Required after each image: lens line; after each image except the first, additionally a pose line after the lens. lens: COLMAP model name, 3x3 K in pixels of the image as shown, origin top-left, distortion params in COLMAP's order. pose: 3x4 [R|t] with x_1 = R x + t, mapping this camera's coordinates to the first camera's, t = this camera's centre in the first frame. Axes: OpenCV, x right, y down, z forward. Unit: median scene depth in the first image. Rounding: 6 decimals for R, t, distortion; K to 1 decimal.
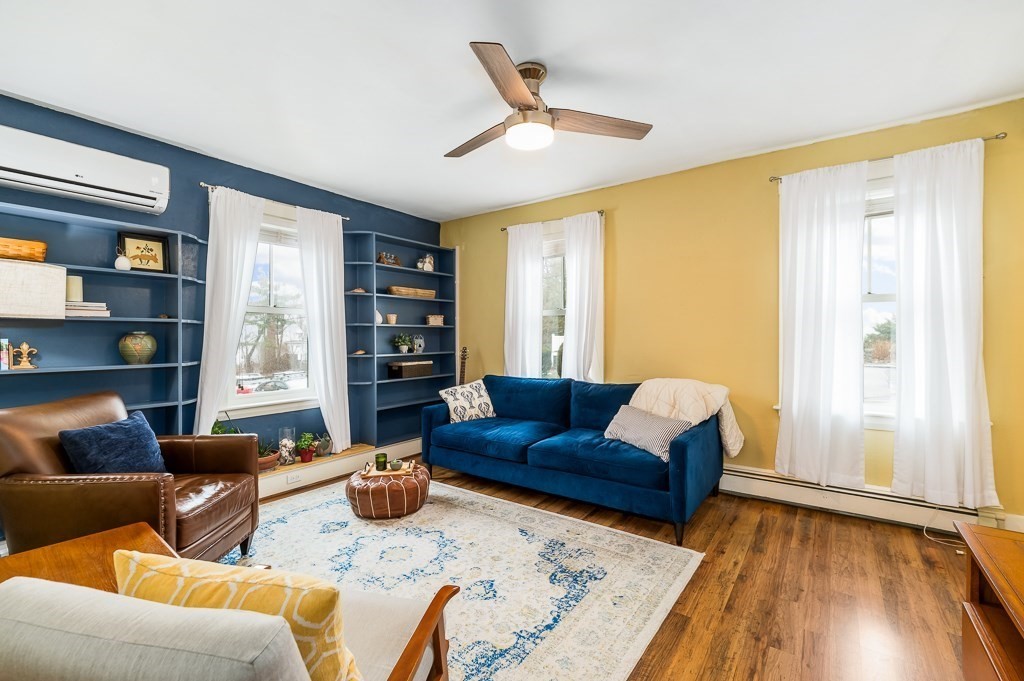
lens RADIAL K [[442.3, 0, 517.3], [0, 442.3, 340.2], [0, 0, 1]] dist [0.005773, -0.000212]
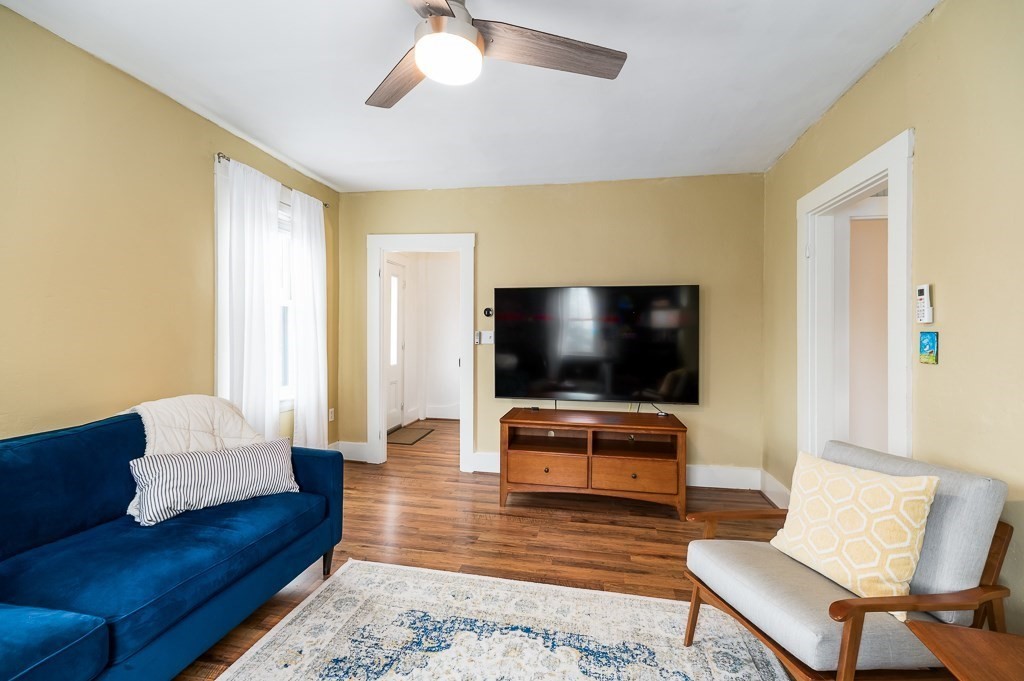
lens RADIAL K [[442.3, 0, 513.7], [0, 442.3, 336.1], [0, 0, 1]] dist [0.005773, -0.000212]
pose [[-0.425309, -0.003839, 0.905040, -0.665541], [-0.001021, 0.999992, 0.003762, -0.010289], [-0.905048, 0.000676, -0.425309, 1.192526]]
